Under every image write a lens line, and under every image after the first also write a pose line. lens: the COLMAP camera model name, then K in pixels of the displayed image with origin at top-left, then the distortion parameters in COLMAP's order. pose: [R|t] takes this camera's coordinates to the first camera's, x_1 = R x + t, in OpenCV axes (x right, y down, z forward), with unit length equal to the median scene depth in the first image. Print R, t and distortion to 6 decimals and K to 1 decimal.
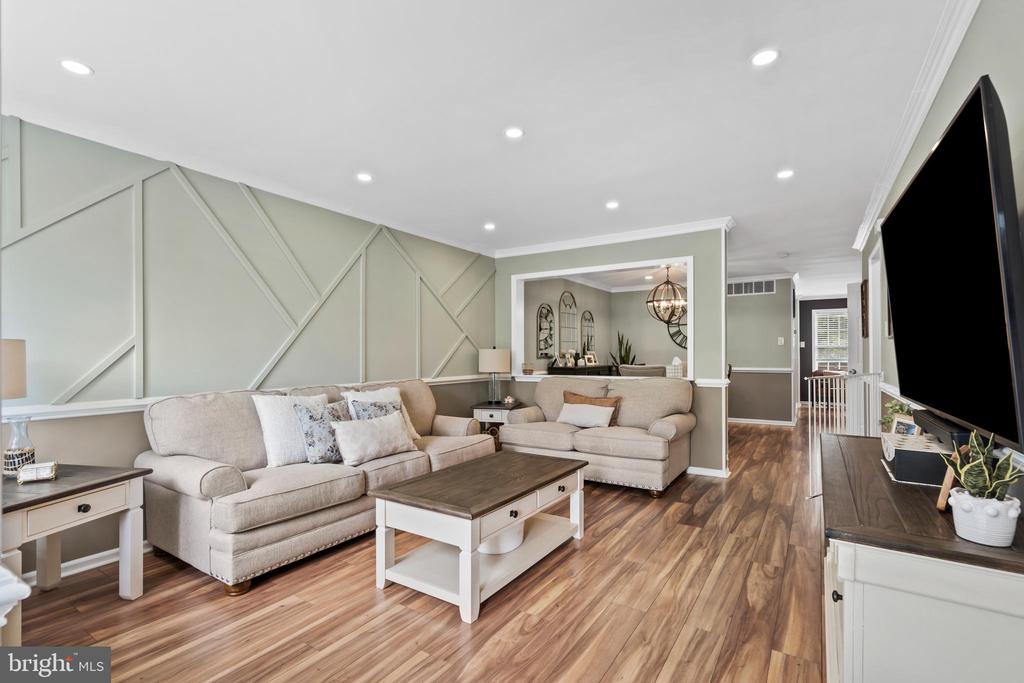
lens RADIAL K [[471.1, 0, 516.4], [0, 471.1, 351.0], [0, 0, 1]] dist [-0.003404, 0.003334]
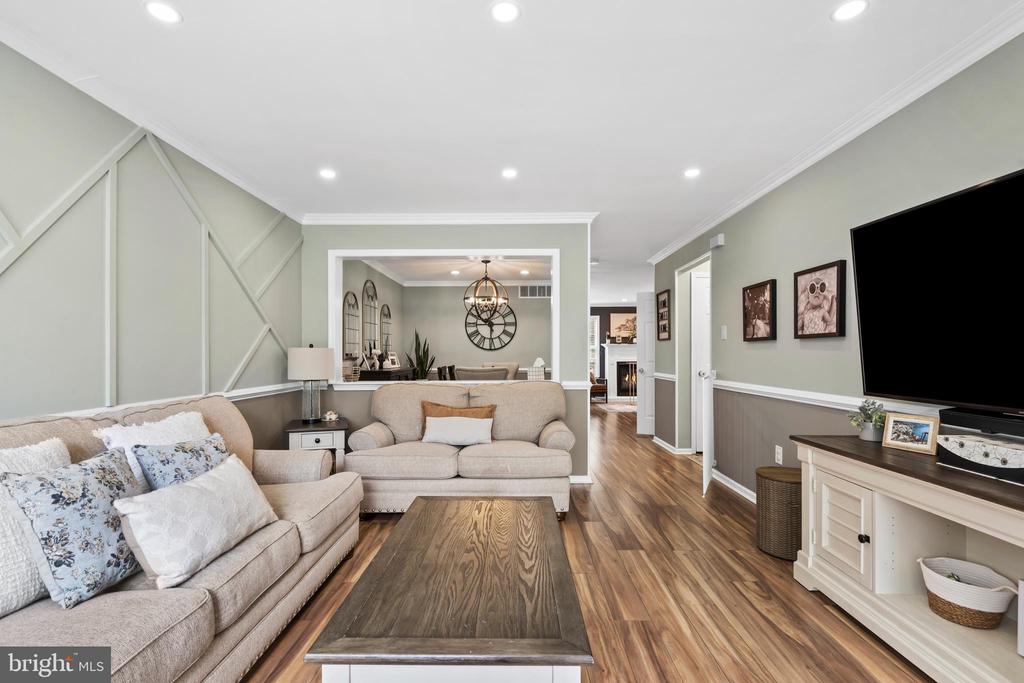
lens RADIAL K [[471.1, 0, 511.5], [0, 471.1, 352.5], [0, 0, 1]] dist [-0.003404, 0.003334]
pose [[0.848741, 0.003057, 0.528799, -0.219003], [-0.003654, 0.999993, 0.000085, 0.002755], [-0.528796, -0.002004, 0.848747, 0.286646]]
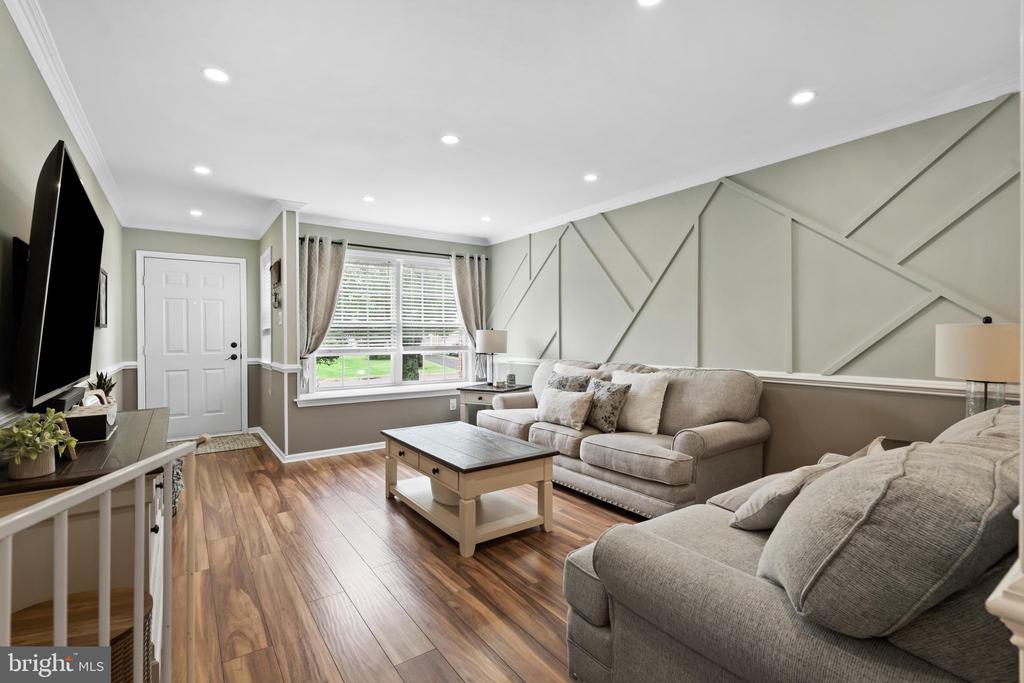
lens RADIAL K [[471.1, 0, 506.4], [0, 471.1, 334.8], [0, 0, 1]] dist [-0.003404, 0.003334]
pose [[-0.383607, -0.001443, -0.923495, 0.632201], [0.009645, 0.999938, -0.005569, 0.006228], [0.923446, -0.011043, -0.383569, 1.001425]]
